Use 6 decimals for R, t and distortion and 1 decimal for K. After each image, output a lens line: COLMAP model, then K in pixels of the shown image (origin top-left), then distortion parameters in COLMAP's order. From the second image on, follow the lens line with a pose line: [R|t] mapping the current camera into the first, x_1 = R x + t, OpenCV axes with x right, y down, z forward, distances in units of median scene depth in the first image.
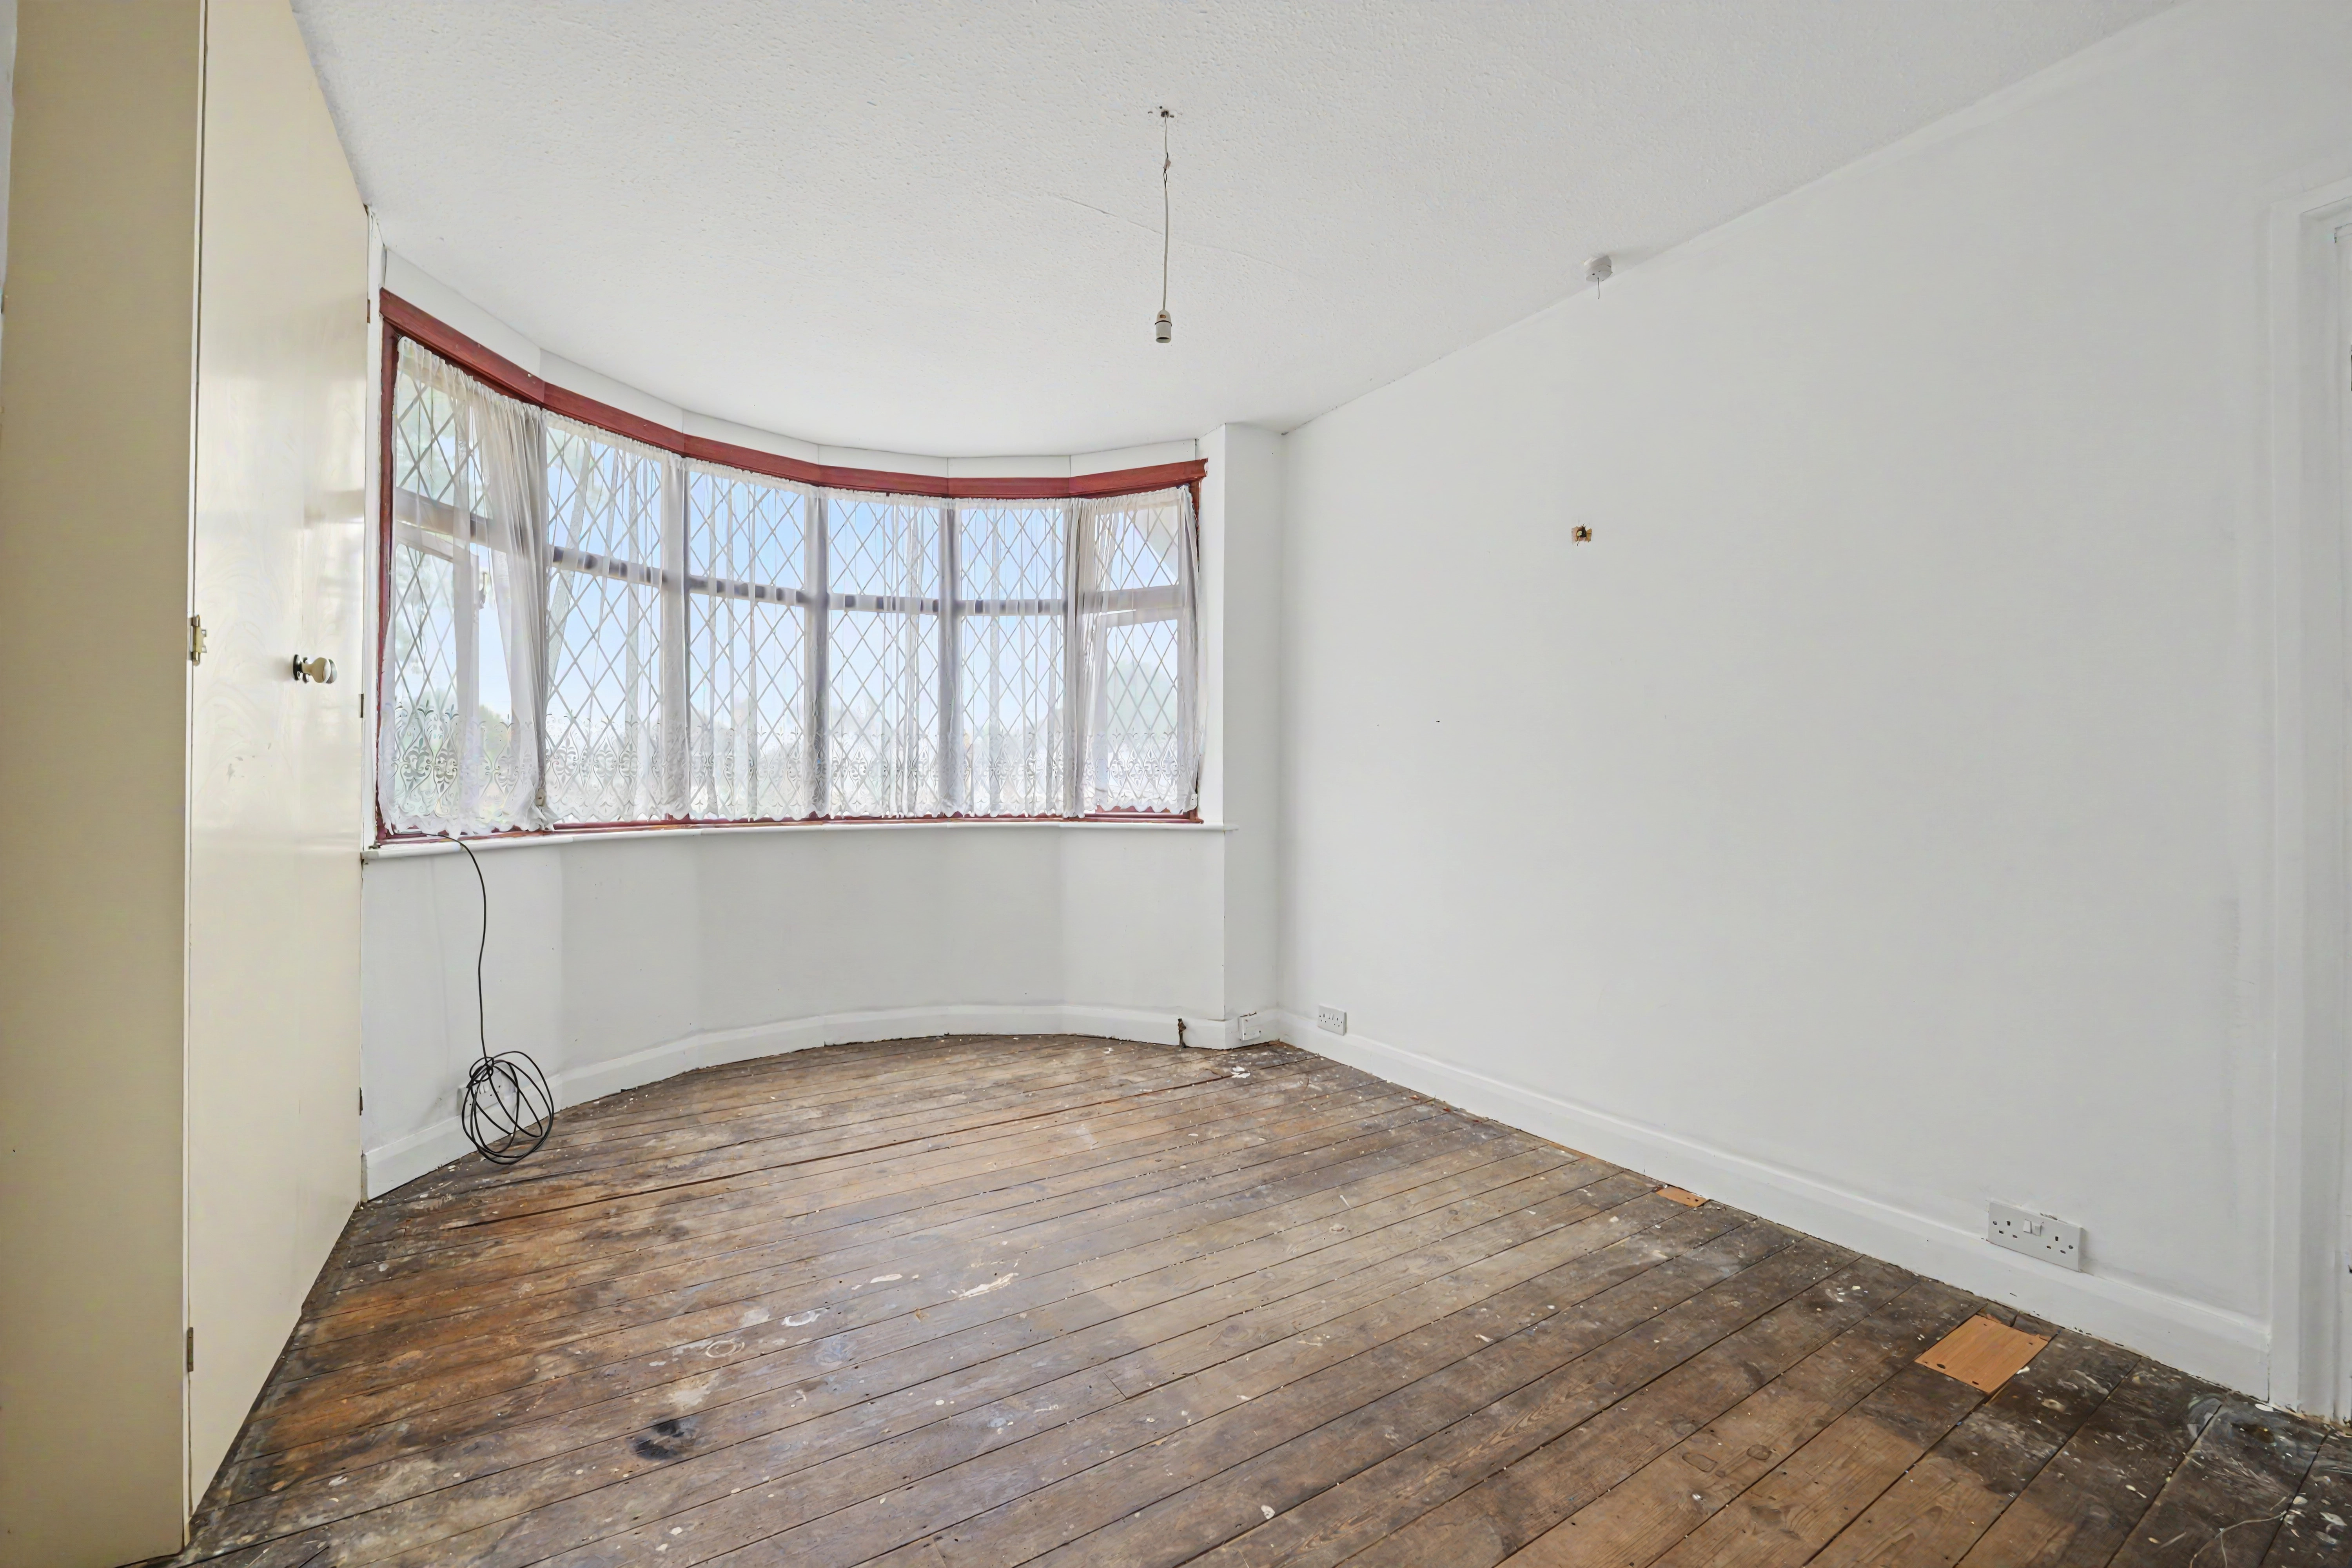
lens RADIAL K [[950.6, 0, 1177.7], [0, 950.6, 780.2], [0, 0, 1]] dist [-0.012959, 0.000795]
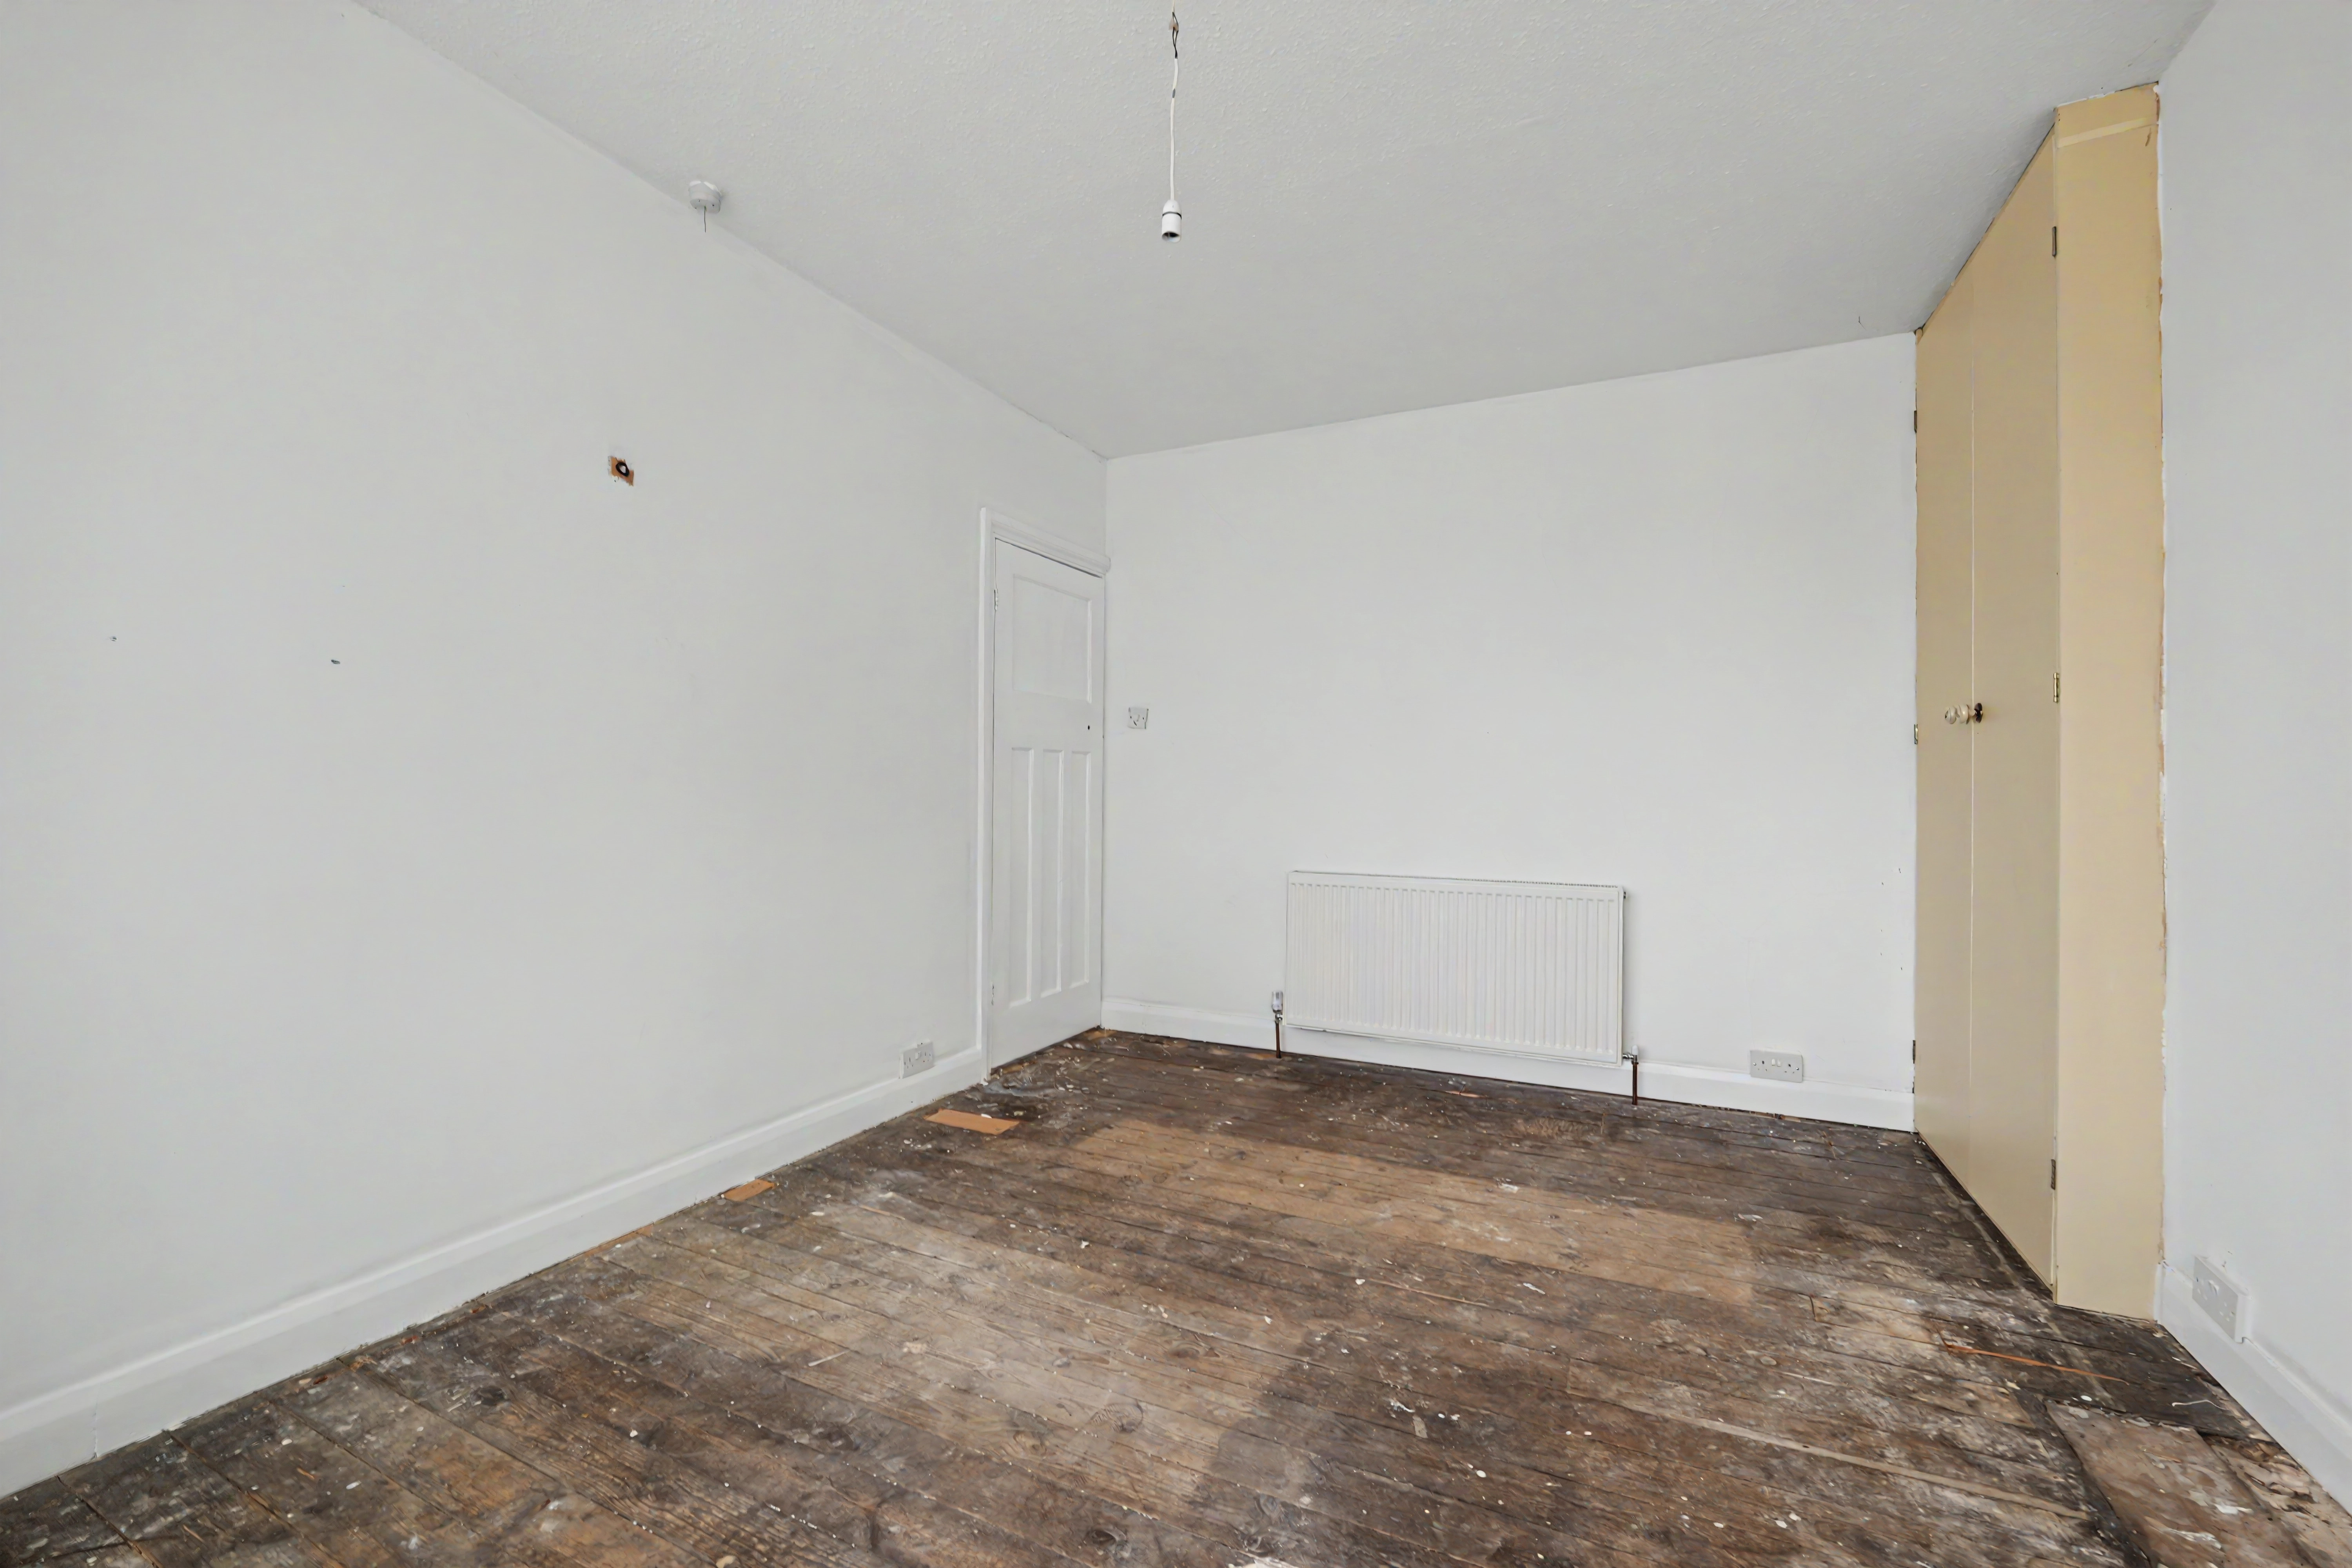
lens RADIAL K [[950.6, 0, 1188.4], [0, 950.6, 783.8], [0, 0, 1]] dist [-0.012959, 0.000795]
pose [[-0.532205, -0.000608, 0.846615, -0.749307], [-0.015317, 0.999843, -0.008911, 0.009514], [-0.846477, -0.017710, -0.532131, 1.495015]]
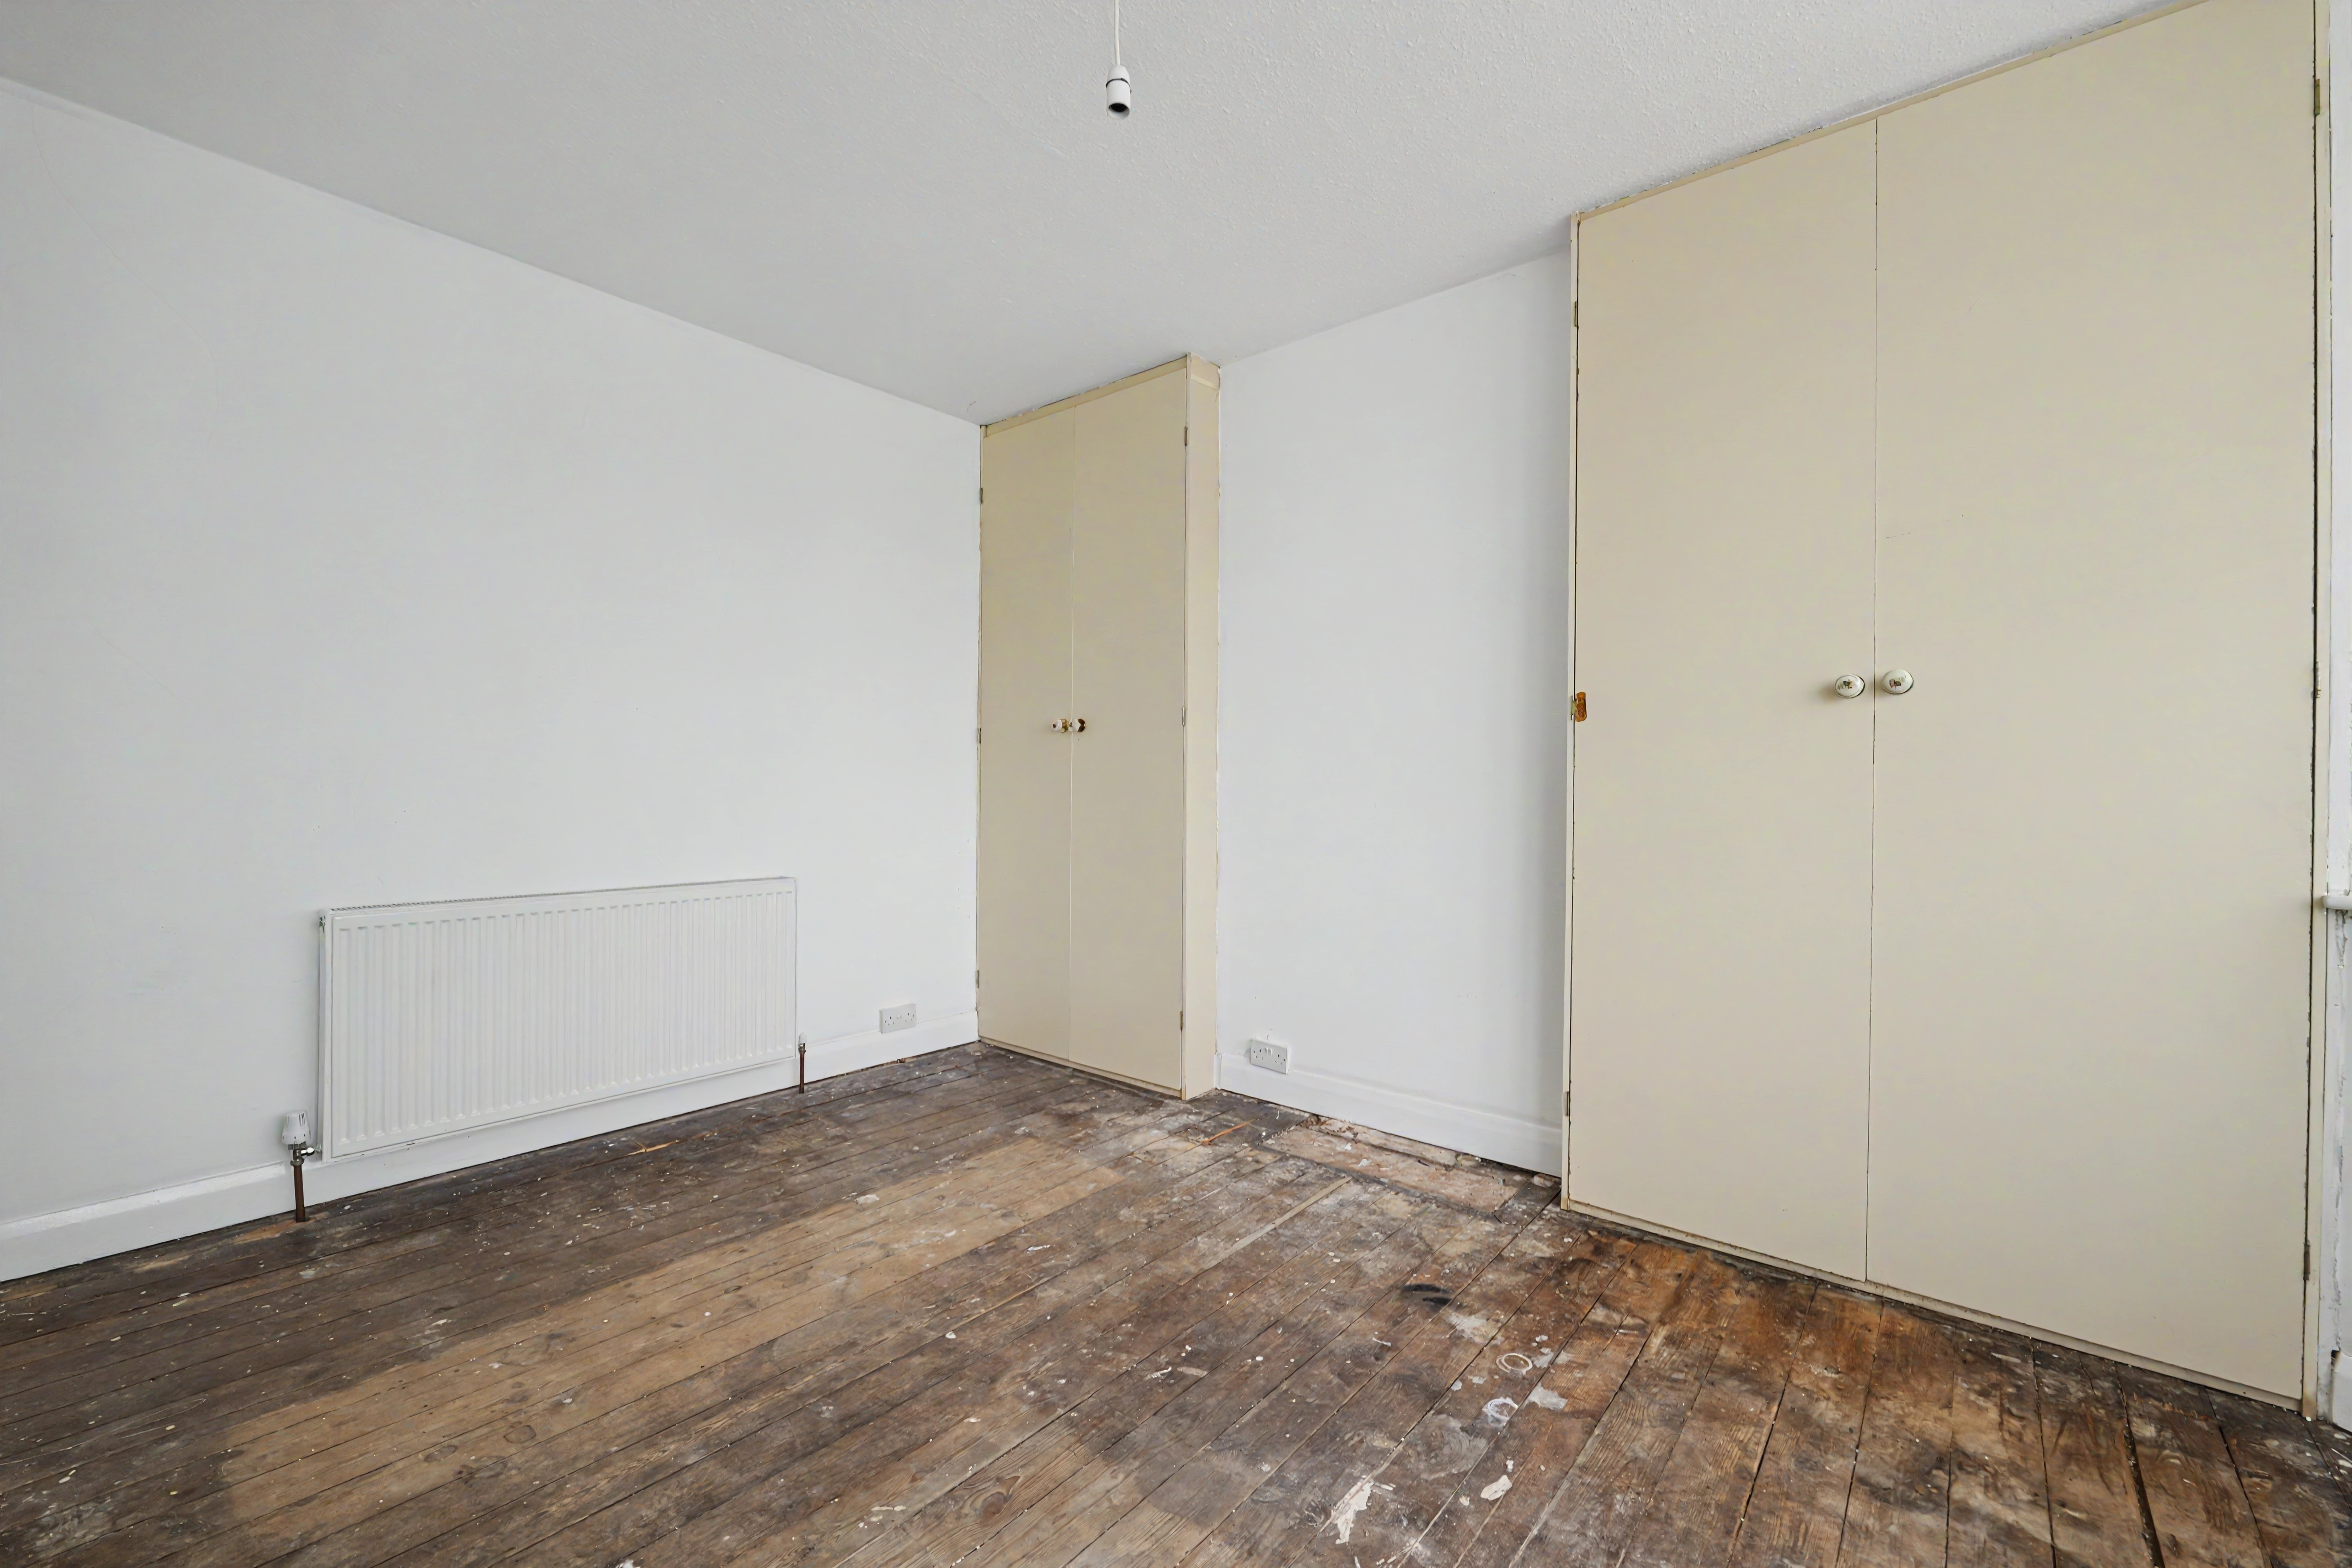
lens RADIAL K [[950.6, 0, 1171.4], [0, 950.6, 781.1], [0, 0, 1]] dist [-0.012959, 0.000795]
pose [[-0.956763, -0.007830, -0.290762, 0.140508], [-0.005200, 0.999938, -0.009816, 0.009448], [0.290821, -0.007880, -0.956745, 1.736799]]
